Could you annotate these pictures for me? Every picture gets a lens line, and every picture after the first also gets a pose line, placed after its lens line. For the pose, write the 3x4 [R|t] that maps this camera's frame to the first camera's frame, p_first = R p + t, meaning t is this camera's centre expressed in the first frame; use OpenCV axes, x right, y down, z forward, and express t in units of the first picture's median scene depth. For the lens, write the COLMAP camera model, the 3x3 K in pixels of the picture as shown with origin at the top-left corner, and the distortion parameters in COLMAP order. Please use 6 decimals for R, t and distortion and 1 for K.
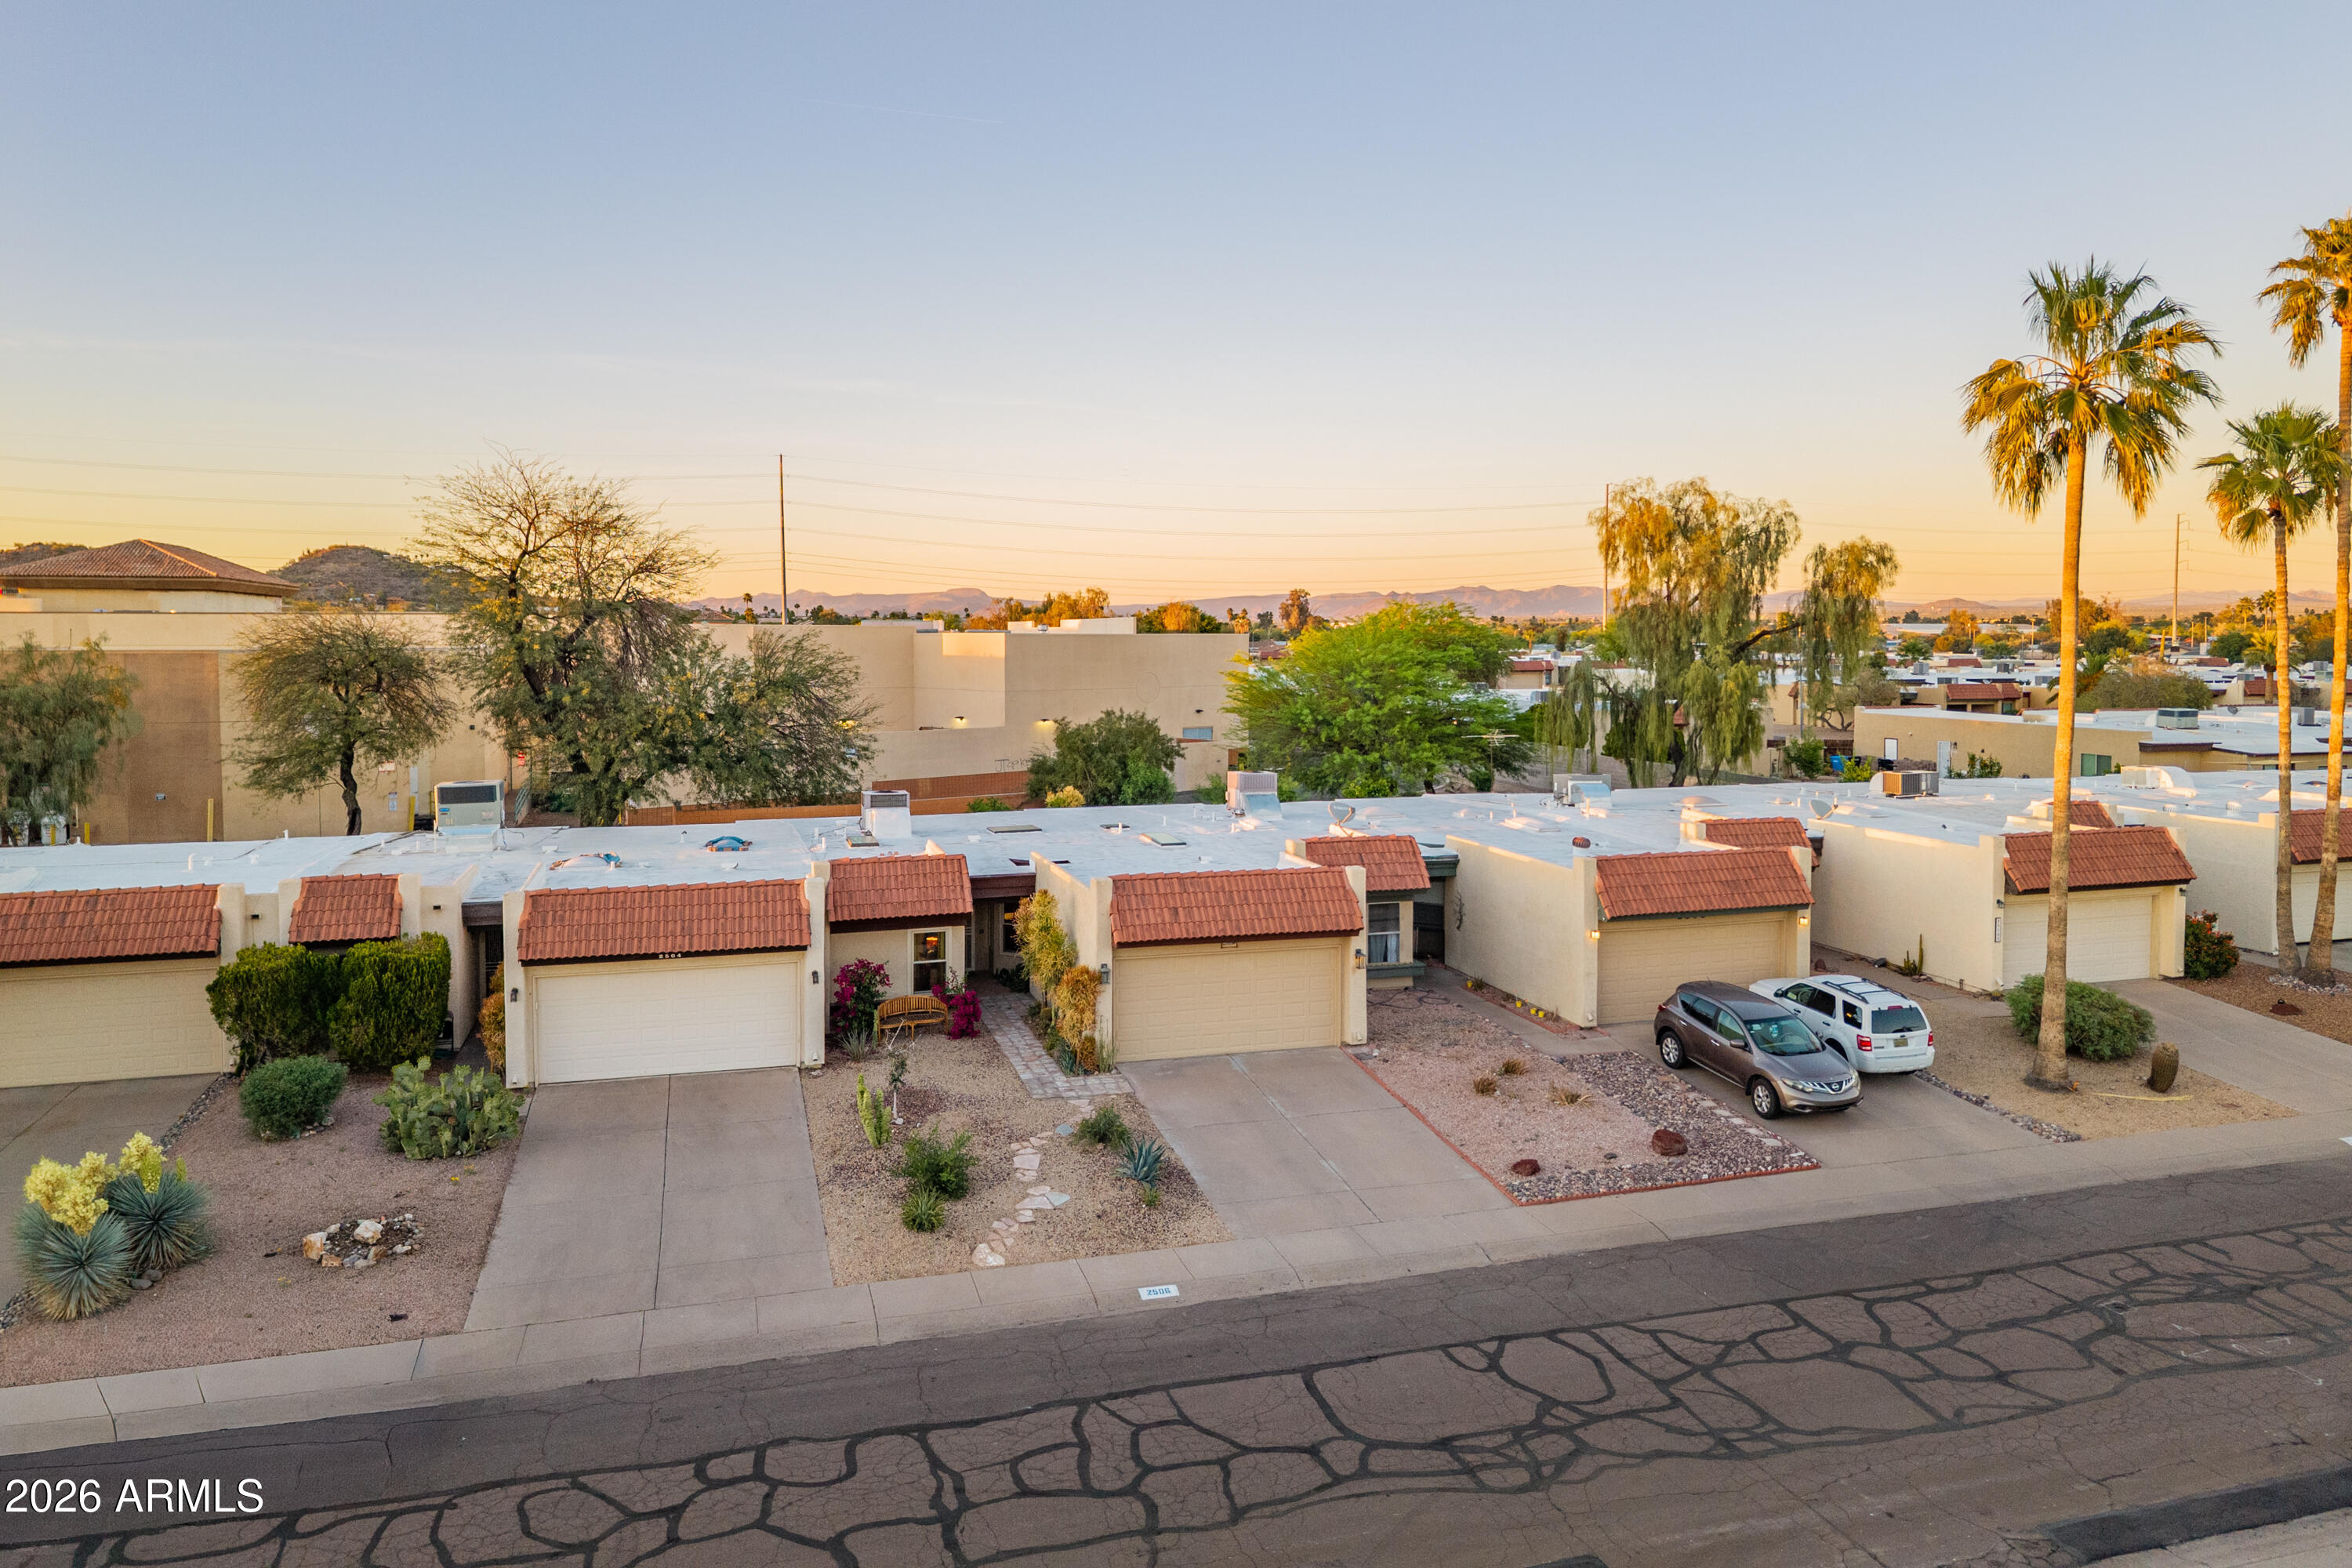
lens RADIAL K [[1602.4, 0, 1181.7], [0, 1602.4, 602.2], [0, 0, 1]] dist [0.028492, -0.025618]
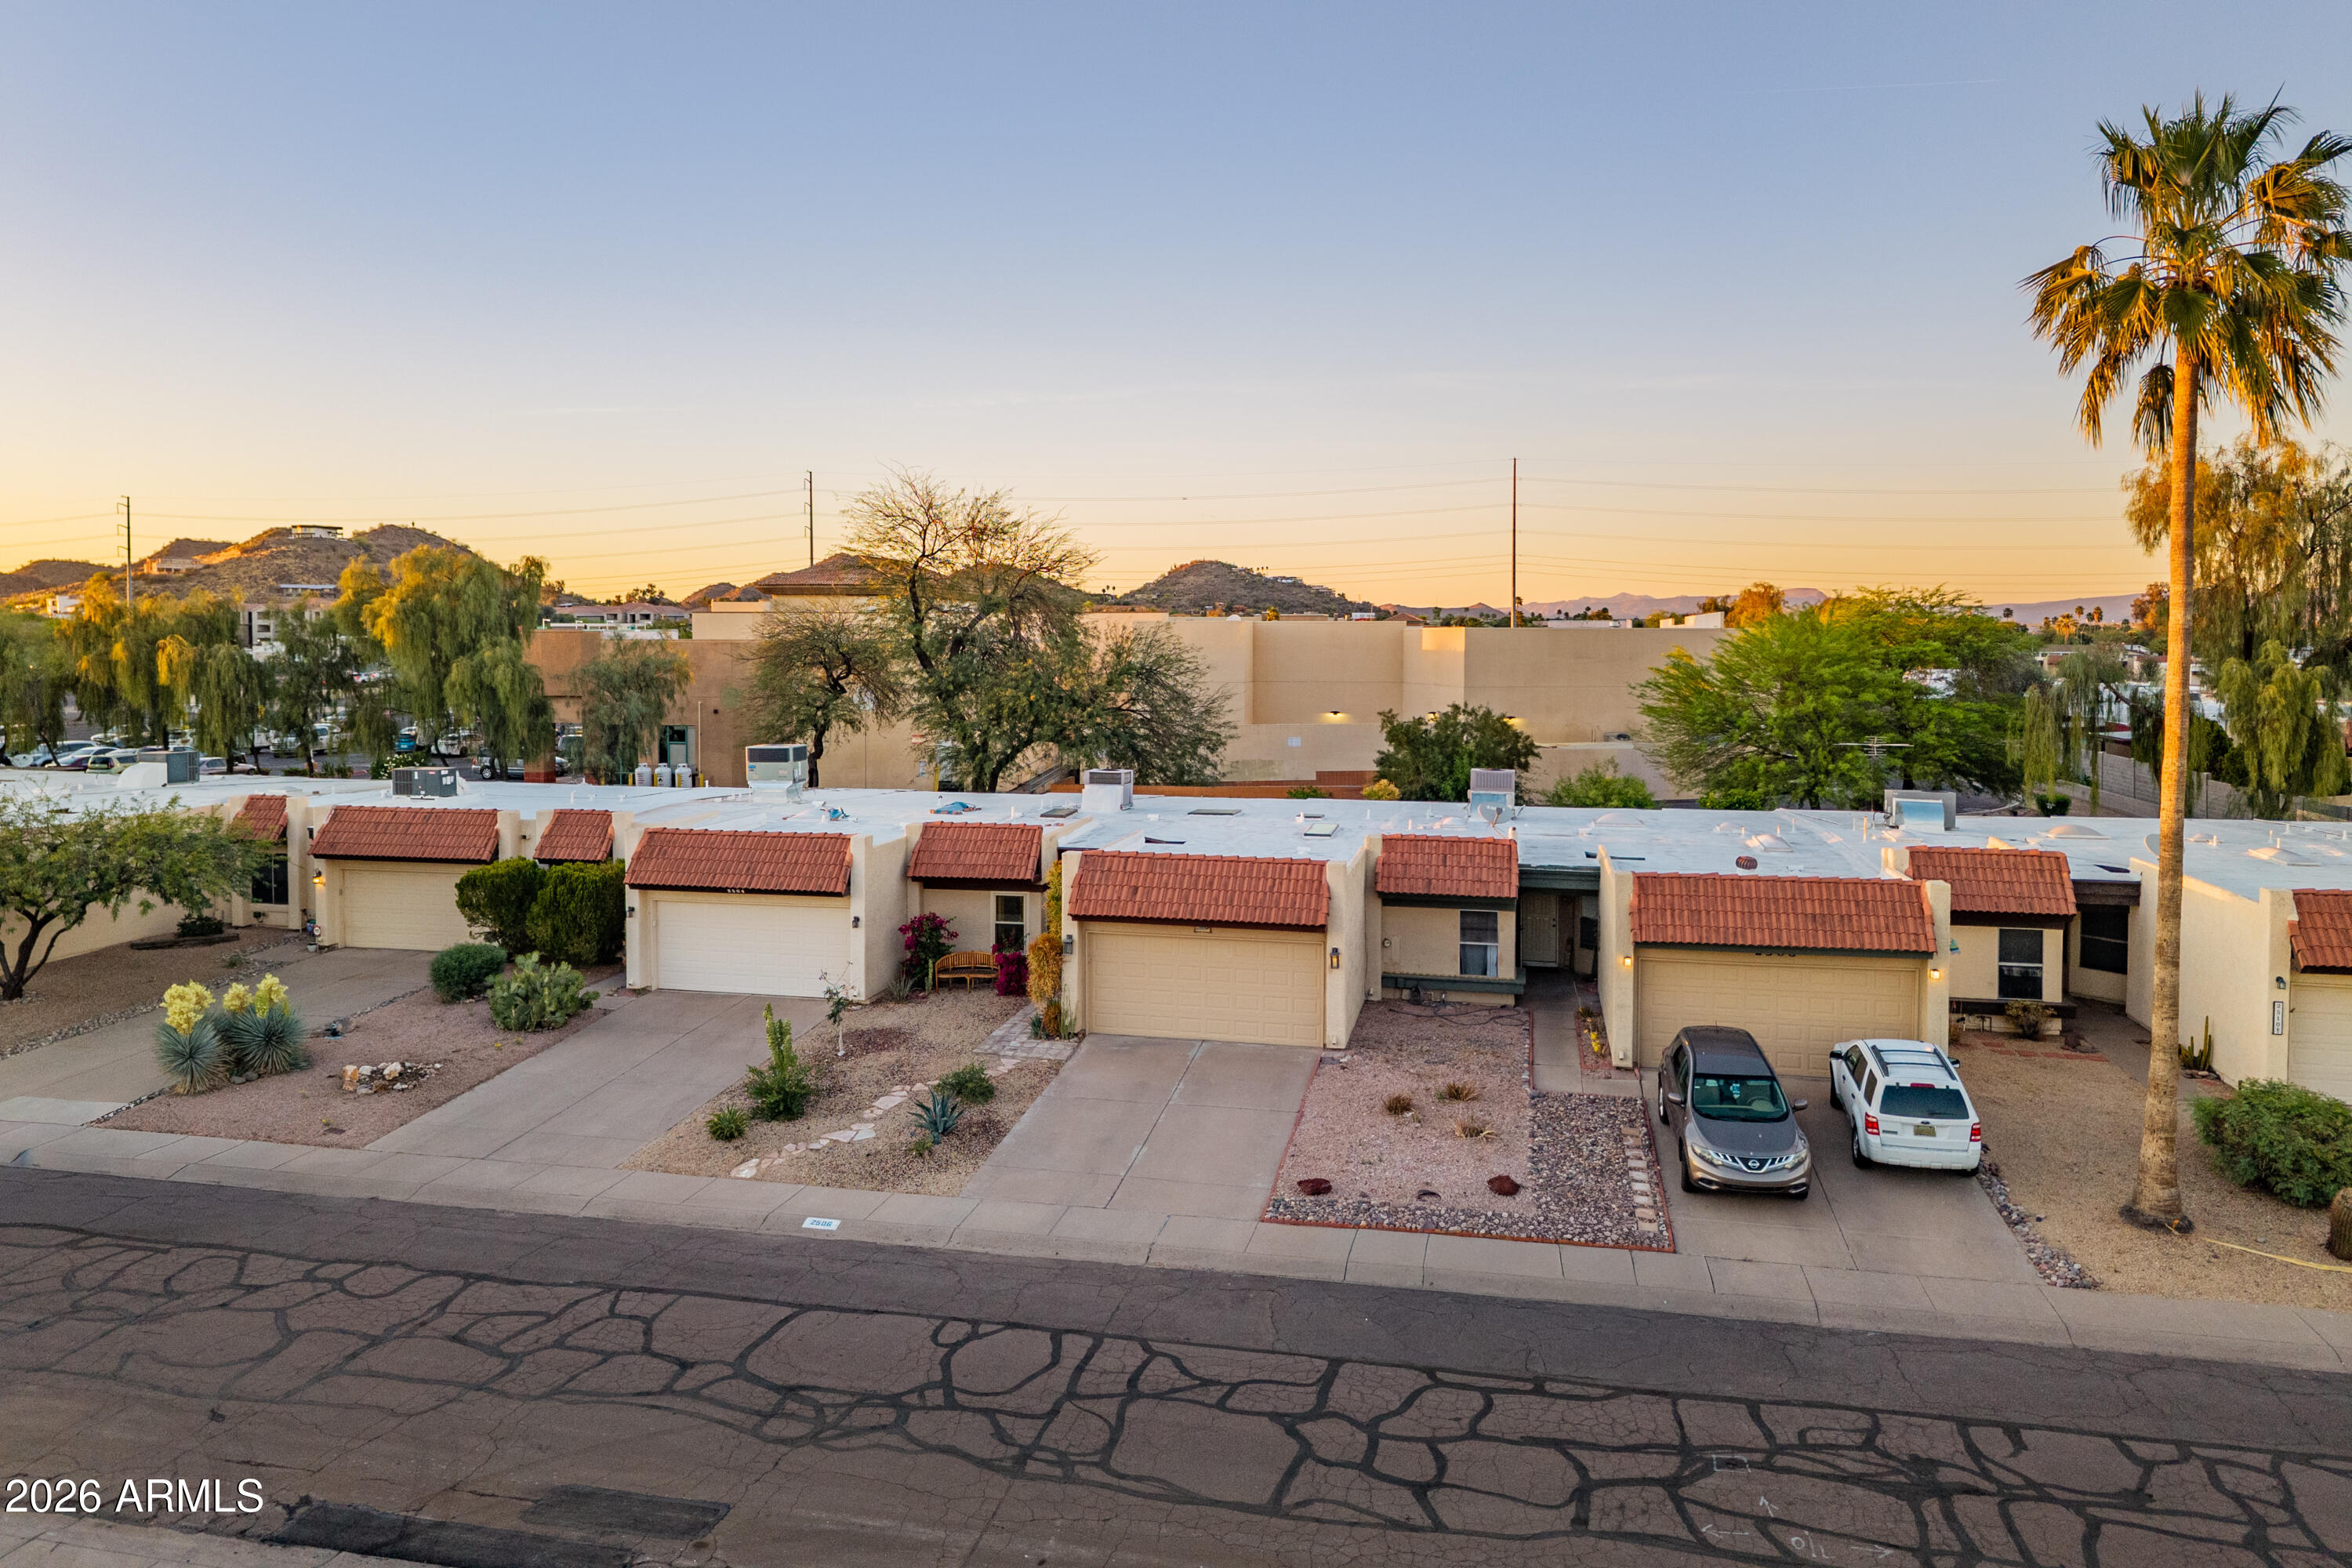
lens RADIAL K [[1602.4, 0, 1181.7], [0, 1602.4, 602.2], [0, 0, 1]] dist [0.028492, -0.025618]
pose [[0.867965, -0.009399, -0.496536, 0.616075], [0.007462, 0.999955, -0.005885, 0.020491], [0.496569, 0.001403, 0.867996, 0.161324]]
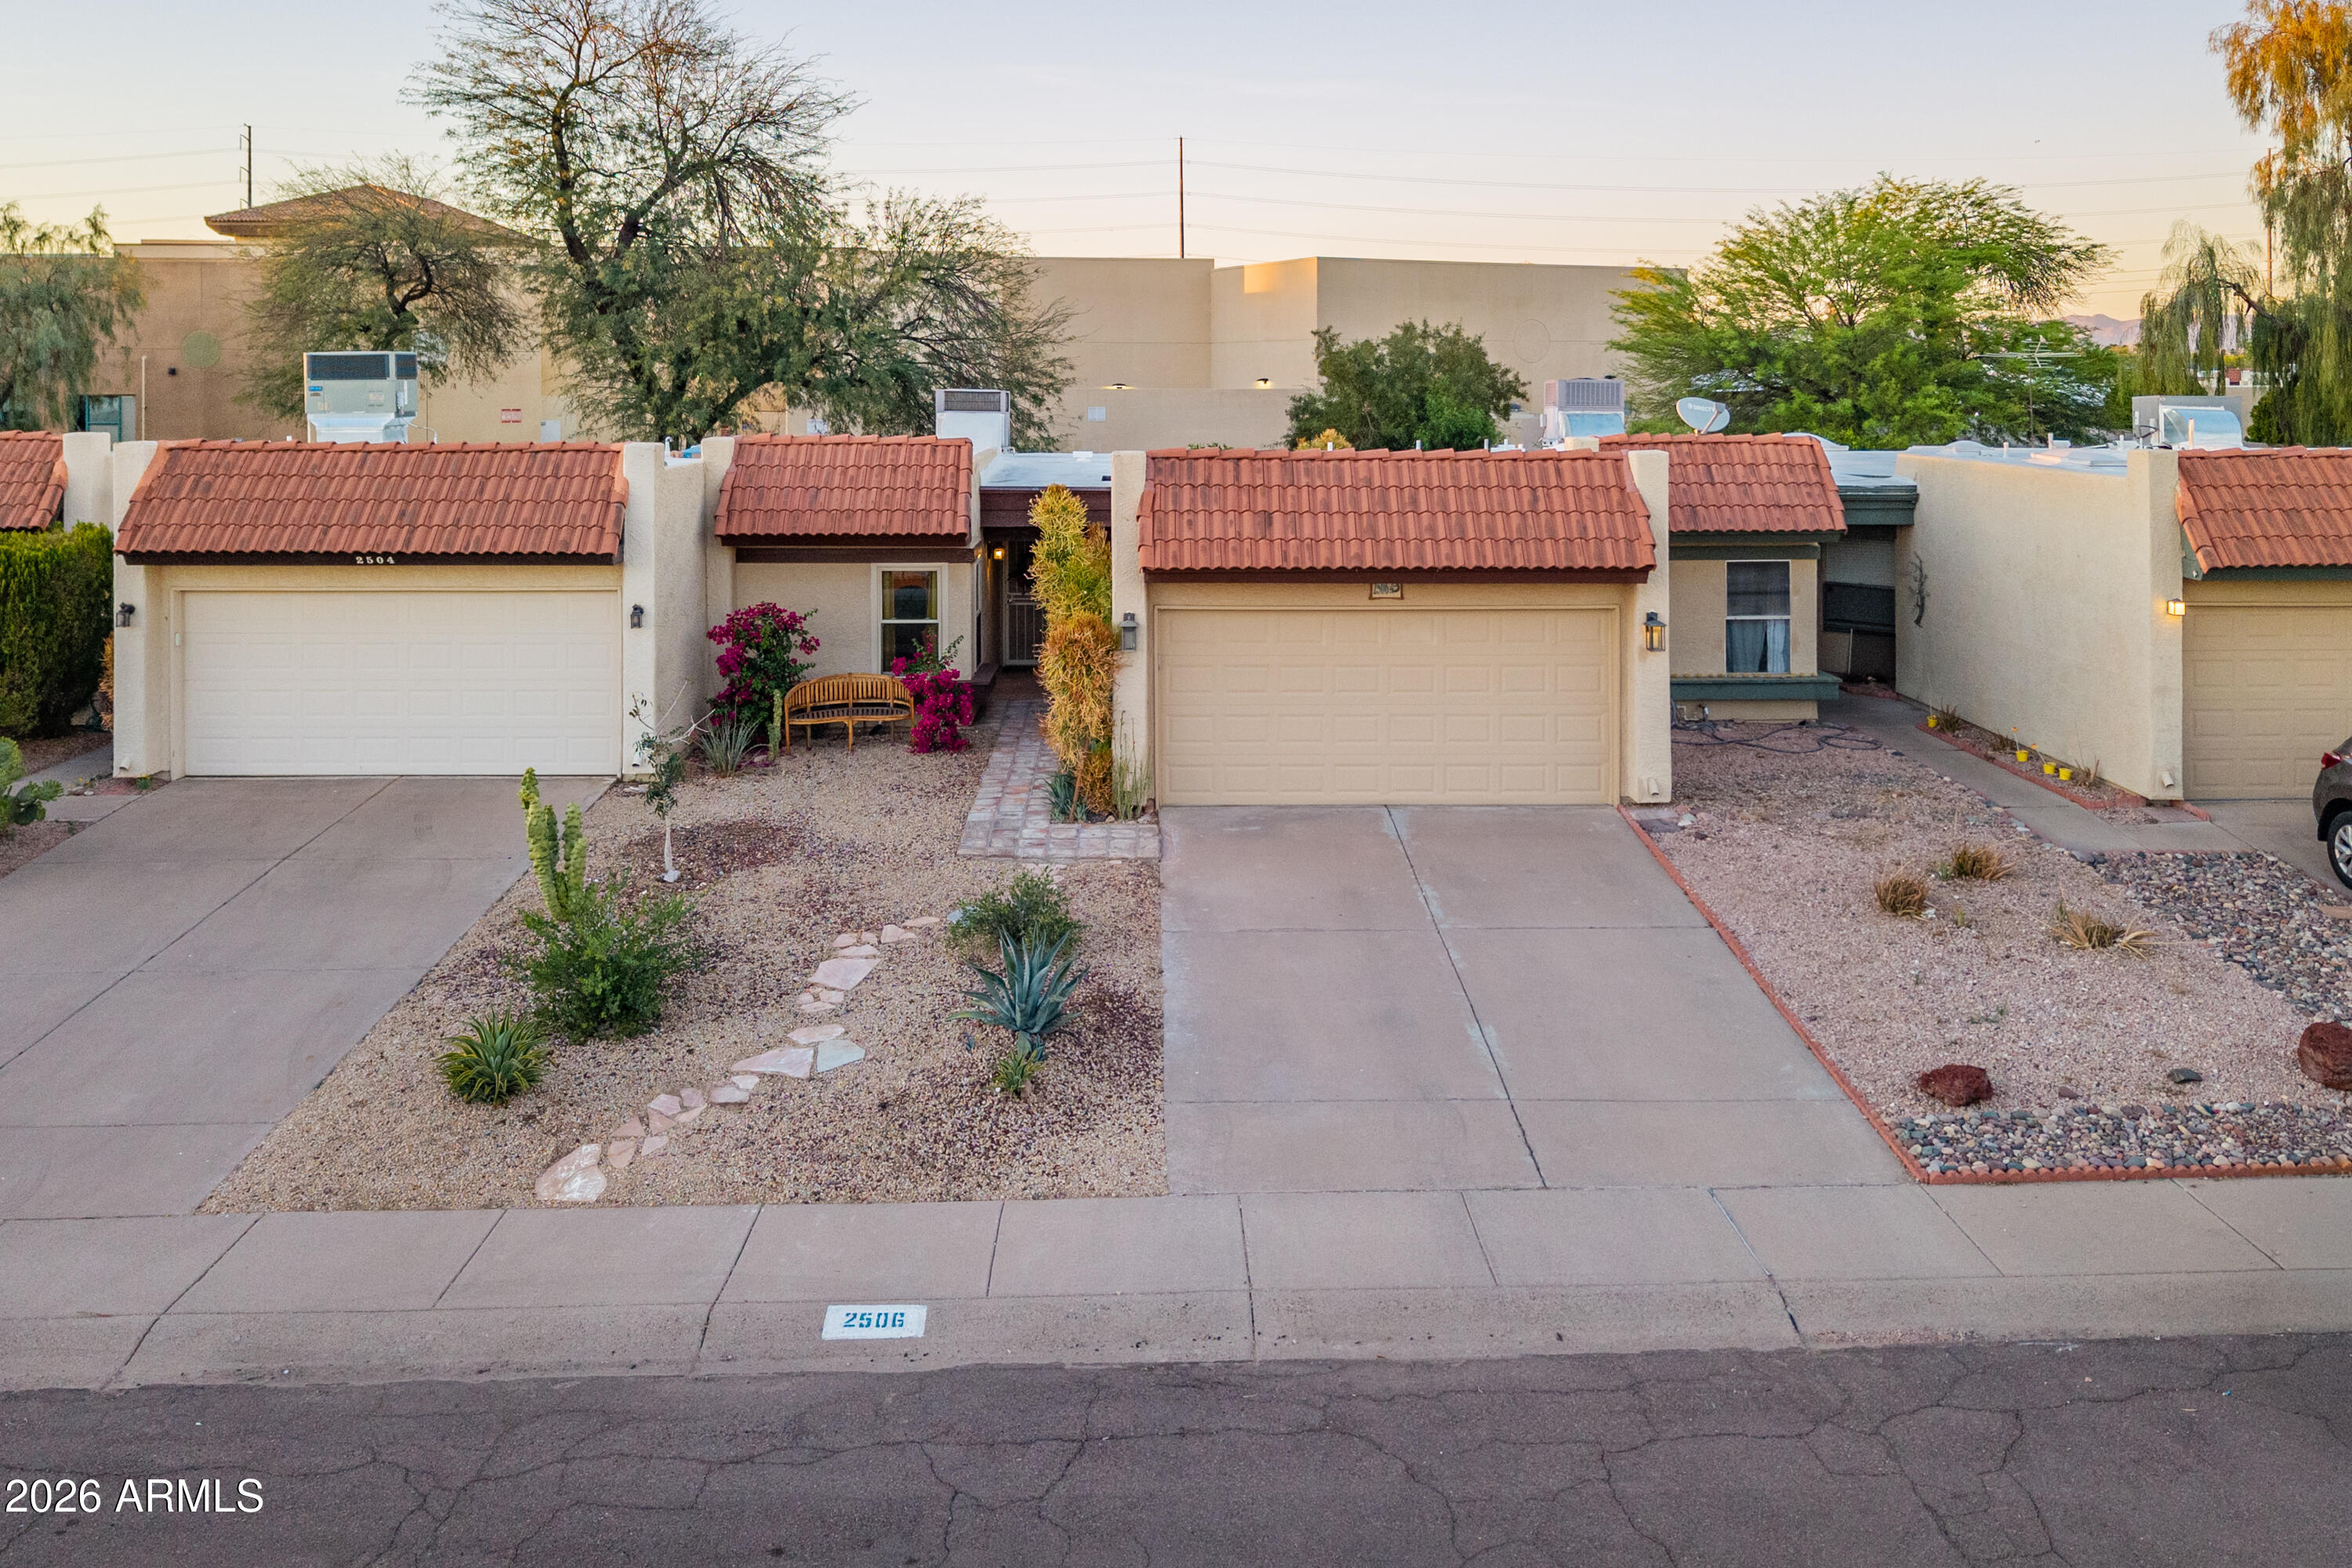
lens RADIAL K [[1867.1, 0, 1222.1], [0, 1867.1, 321.8], [0, 0, 1]] dist [-0.002735, 0.012250]
pose [[0.967874, -0.006116, -0.251360, 0.154682], [0.002484, 0.999888, -0.014765, 0.163474], [0.251423, 0.013666, 0.967781, 0.490380]]
